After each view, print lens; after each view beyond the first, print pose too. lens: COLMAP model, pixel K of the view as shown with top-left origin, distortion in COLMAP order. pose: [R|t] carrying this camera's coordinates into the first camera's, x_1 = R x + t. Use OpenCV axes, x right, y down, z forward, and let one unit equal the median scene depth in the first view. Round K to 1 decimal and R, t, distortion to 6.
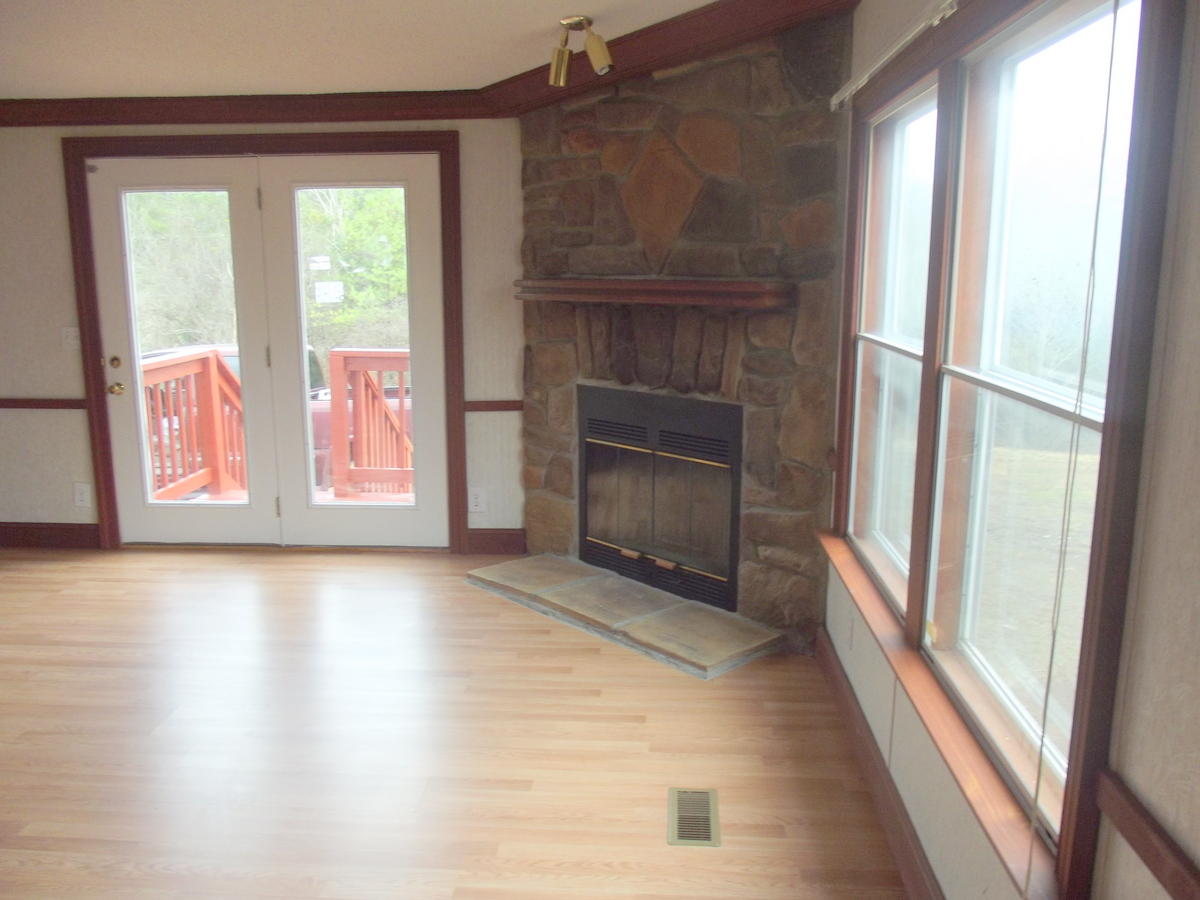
lens RADIAL K [[1013.3, 0, 625.4], [0, 1013.3, 465.2], [0, 0, 1]] dist [-0.047336, 0.005802]
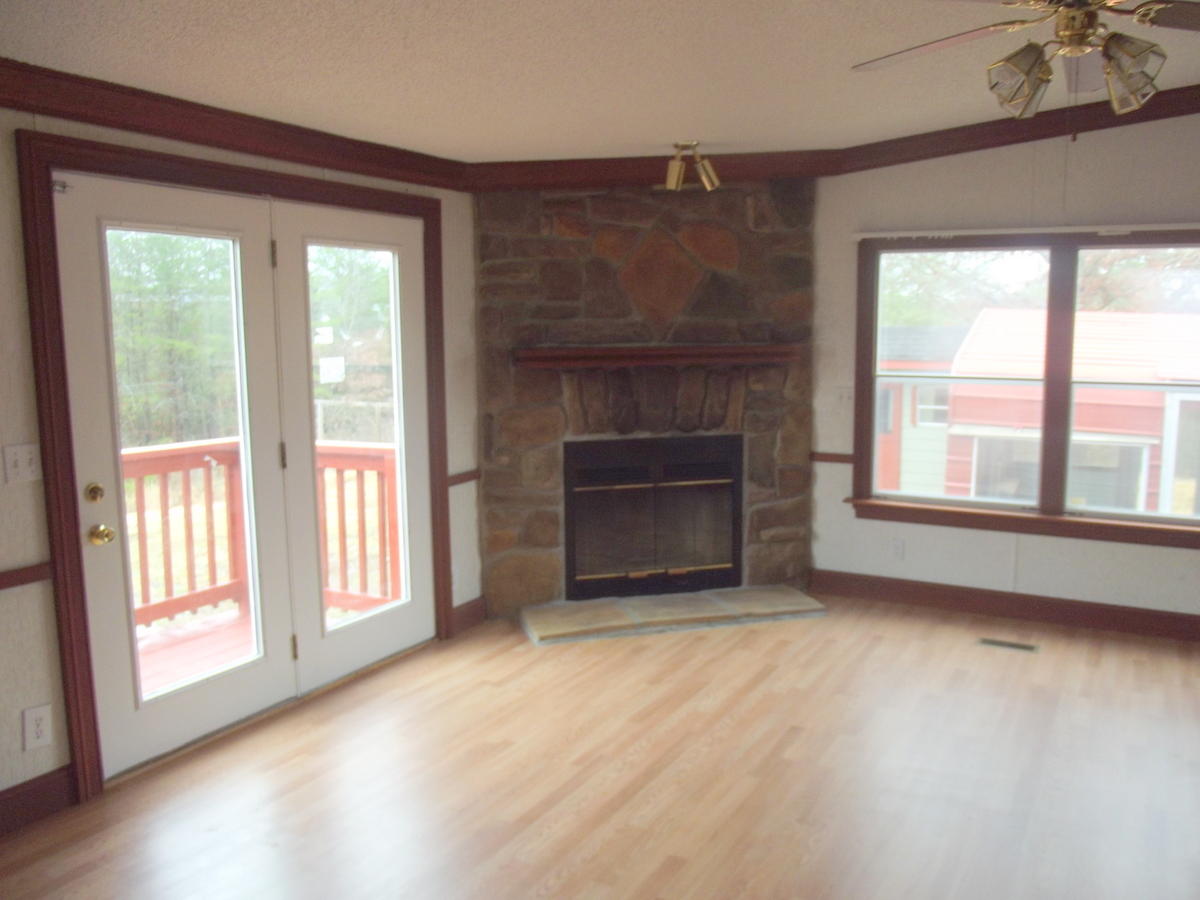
lens RADIAL K [[1013.3, 0, 619.5], [0, 1013.3, 462.3], [0, 0, 1]] dist [-0.047336, 0.005802]
pose [[0.415369, -0.123556, 0.901223, -1.014669], [0.180135, 0.982285, 0.051646, -0.102770], [-0.891639, 0.140889, 0.430268, 0.466284]]
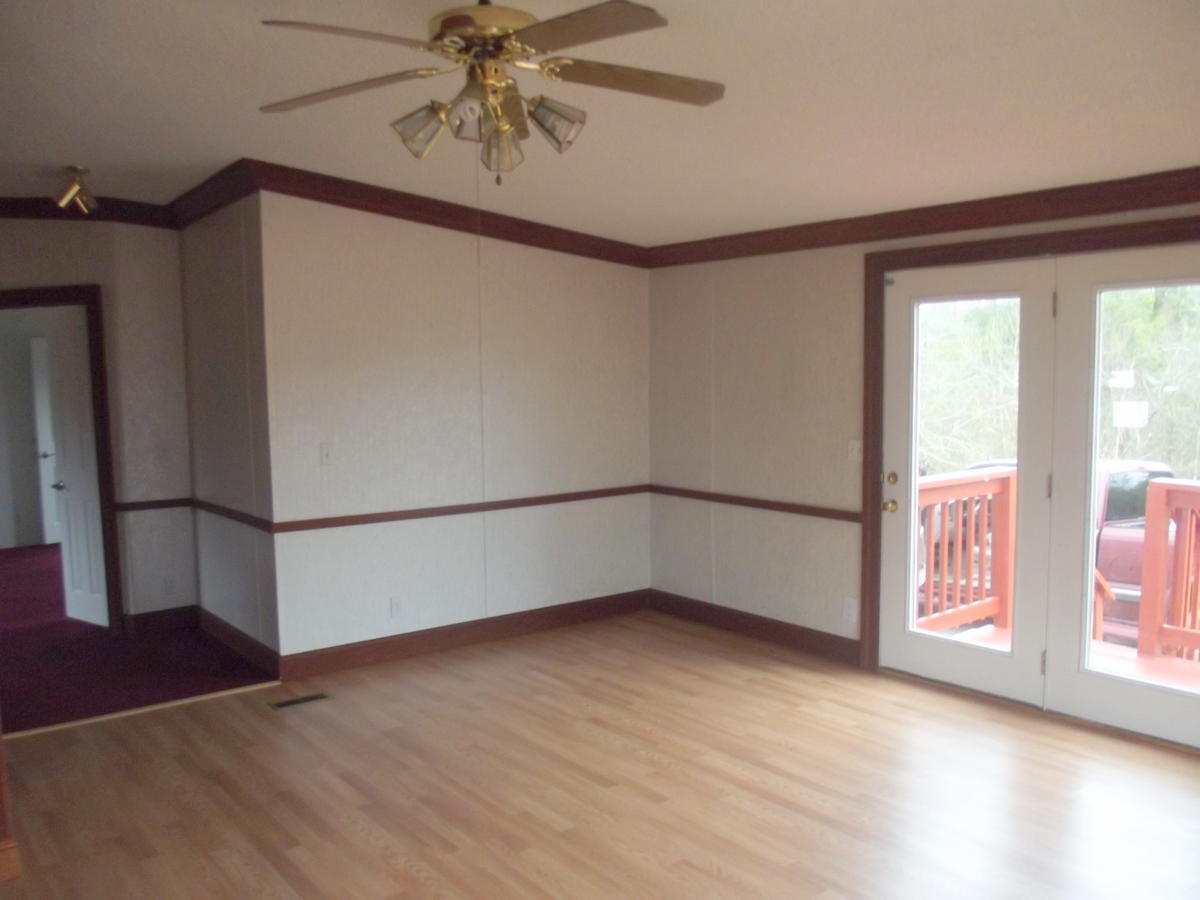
lens RADIAL K [[1013.3, 0, 595.4], [0, 1013.3, 458.0], [0, 0, 1]] dist [-0.047336, 0.005802]
pose [[0.646533, 0.057556, -0.760711, 0.045687], [-0.136305, 0.989820, -0.040956, -0.047209], [0.750610, 0.130168, 0.647797, 0.167052]]
